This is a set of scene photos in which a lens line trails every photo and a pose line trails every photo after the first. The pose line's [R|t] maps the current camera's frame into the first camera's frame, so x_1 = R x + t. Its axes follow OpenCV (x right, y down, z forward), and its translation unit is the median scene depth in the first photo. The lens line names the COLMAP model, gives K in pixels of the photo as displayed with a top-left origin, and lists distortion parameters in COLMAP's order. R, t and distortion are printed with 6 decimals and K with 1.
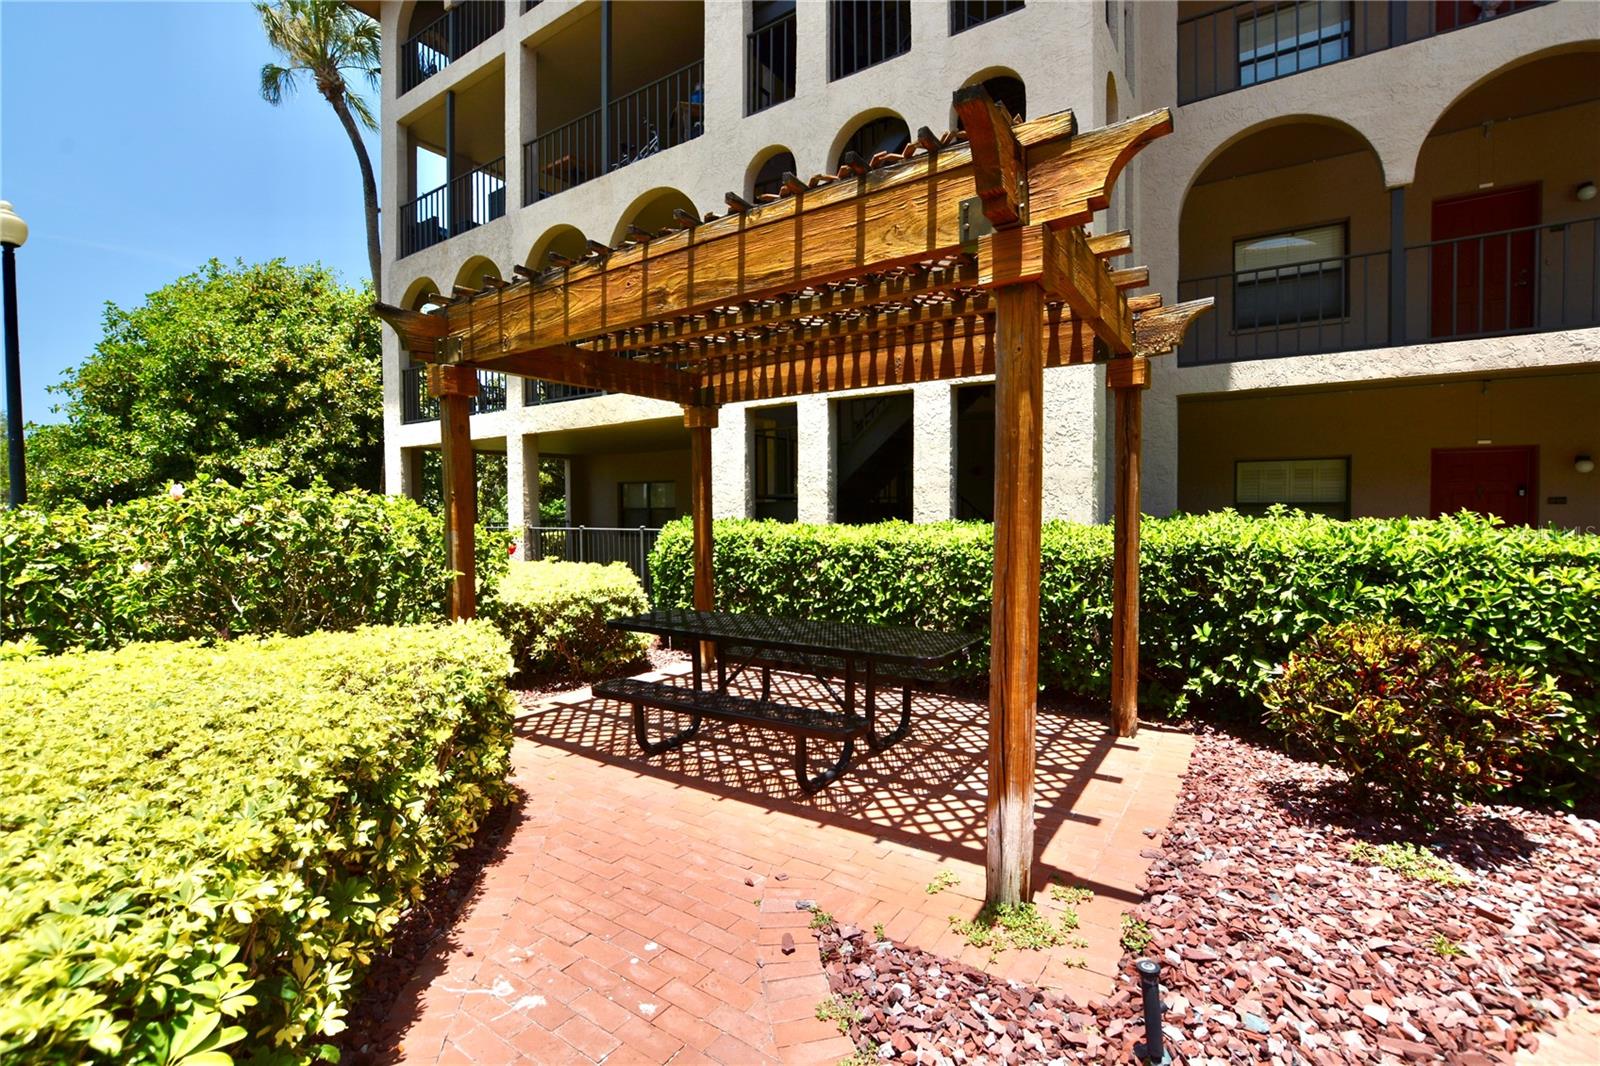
lens RADIAL K [[708.9, 0, 801.5], [0, 708.9, 529.1], [0, 0, 1]] dist [-0.035616, 0.006323]
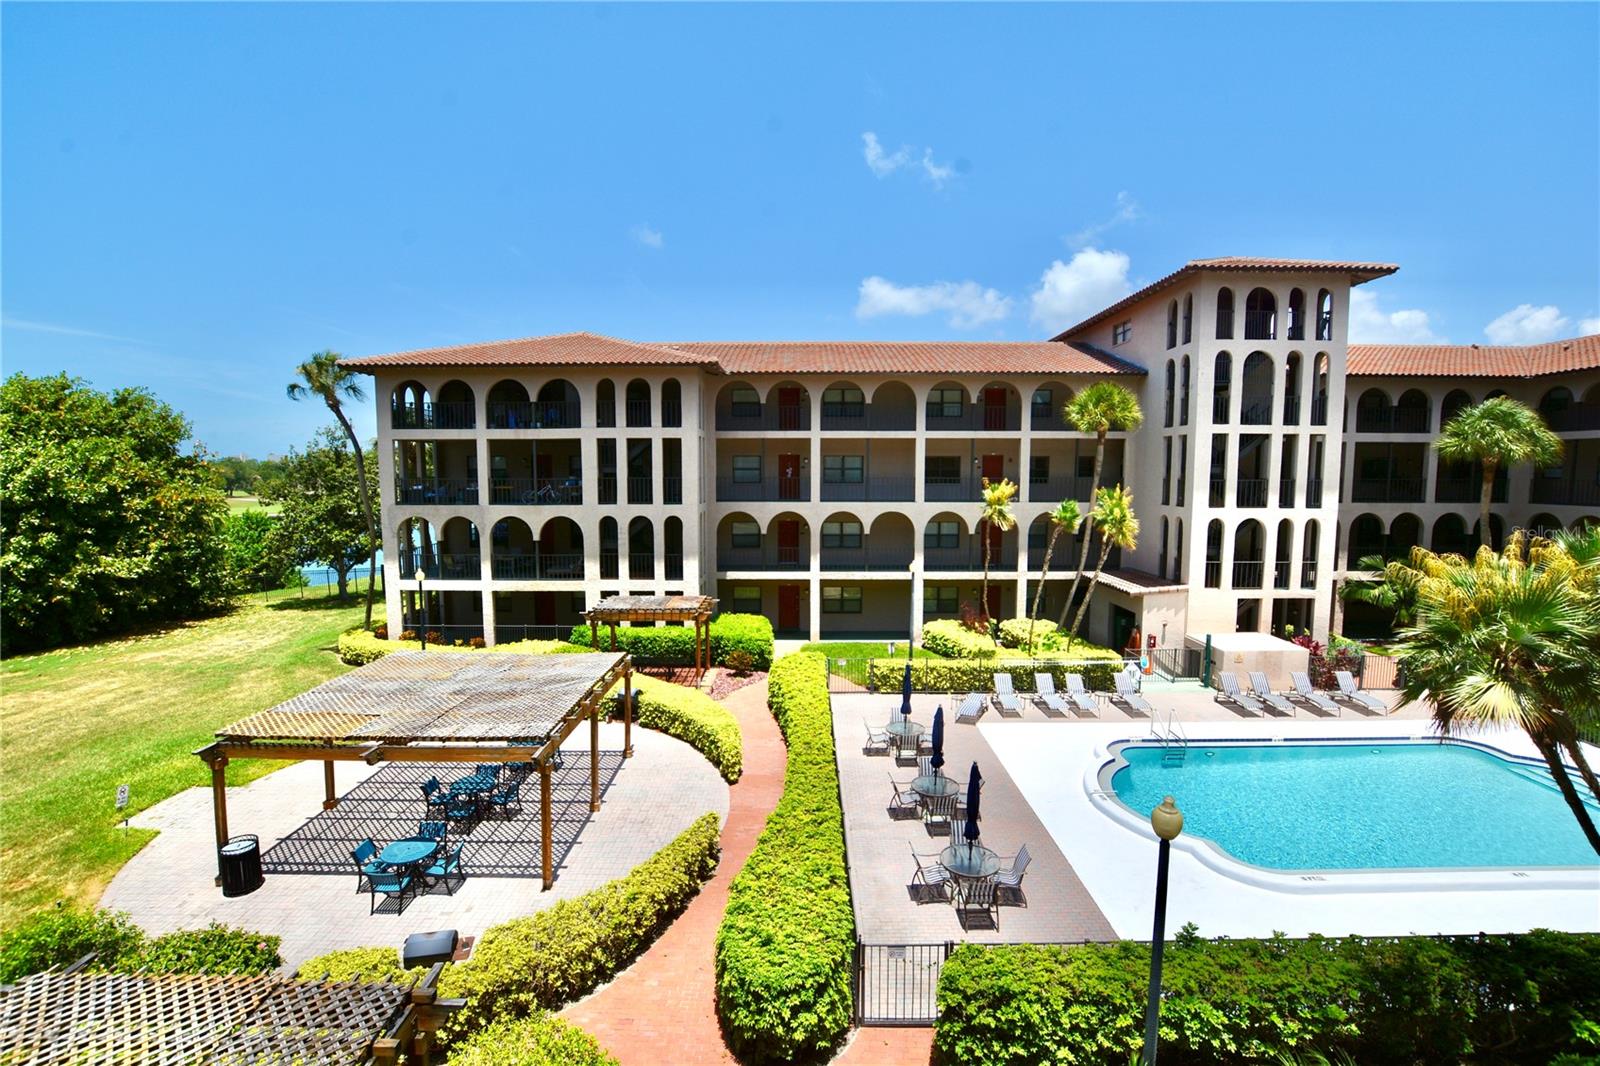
lens RADIAL K [[684.8, 0, 800.0], [0, 684.8, 533.0], [0, 0, 1]] dist [-0.038849, -0.000218]
pose [[0.827767, -0.049965, 0.558842, -1.270754], [0.009541, 0.997136, 0.075020, -0.789617], [-0.560990, -0.056767, 0.825874, -2.552170]]
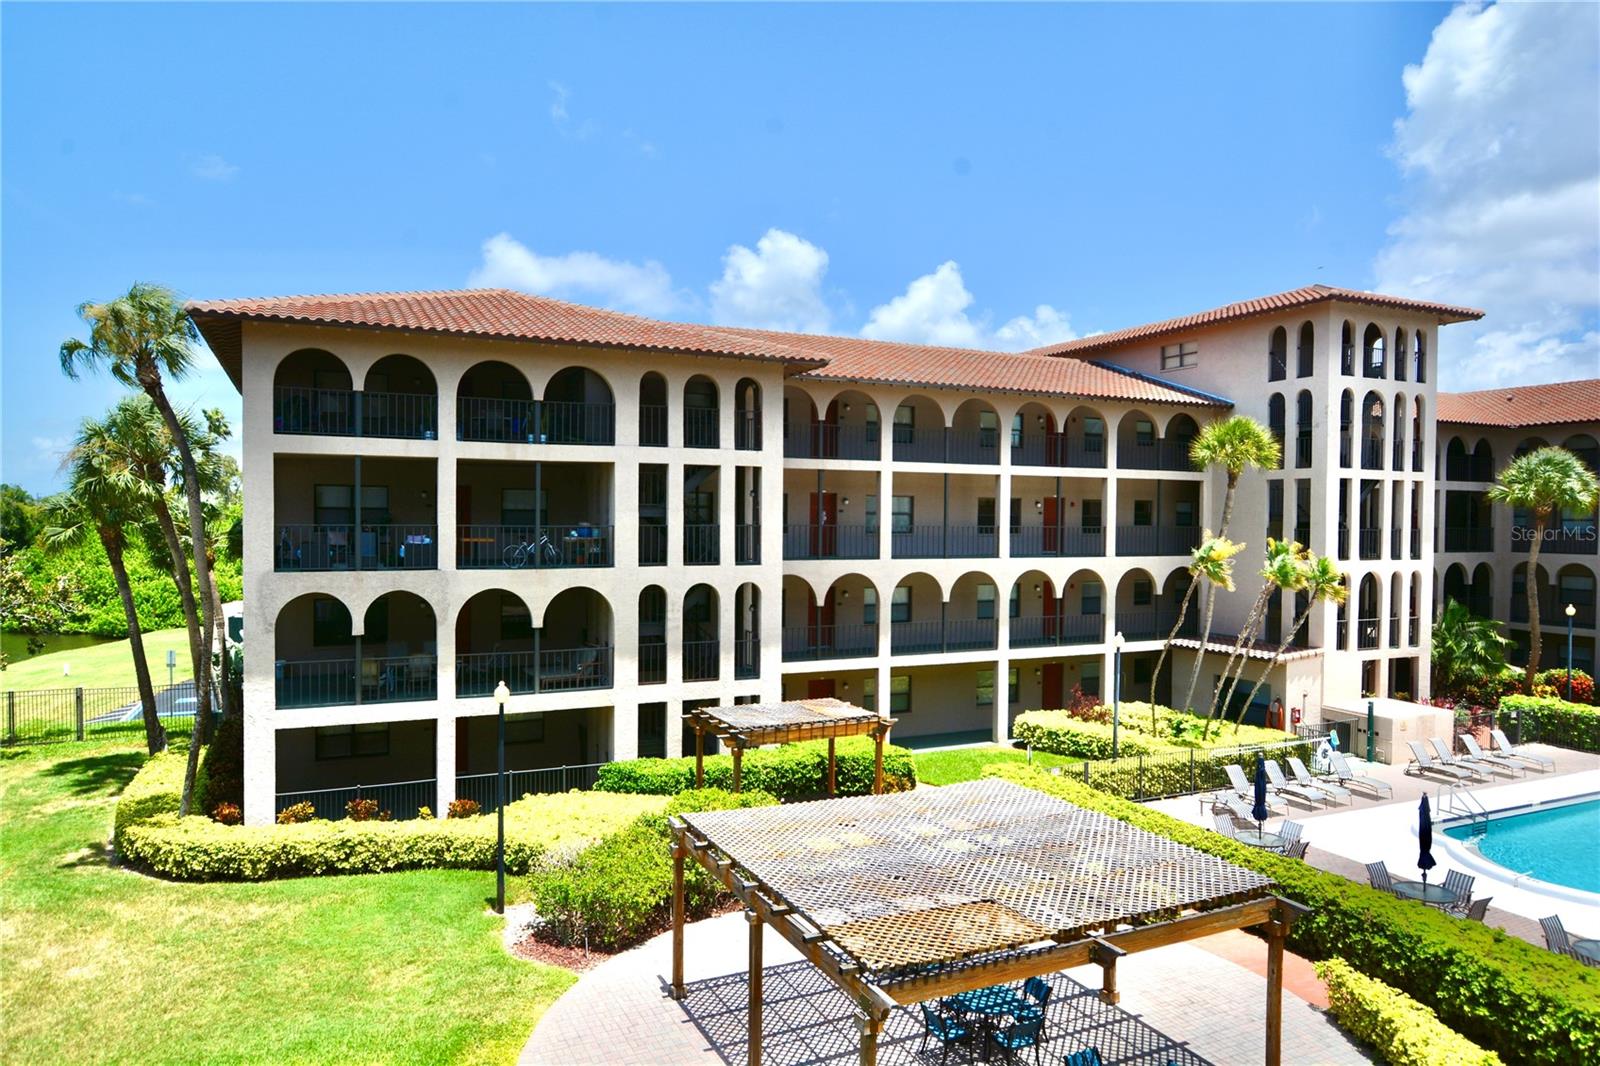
lens RADIAL K [[1034.2, 0, 800.0], [0, 1034.2, 533.0], [0, 0, 1]] dist [-0.018437, 0.027896]
pose [[0.500599, -0.009430, 0.865628, -2.910190], [0.006390, 0.999954, 0.007198, -0.814407], [-0.865656, 0.001928, 0.500636, -1.122236]]
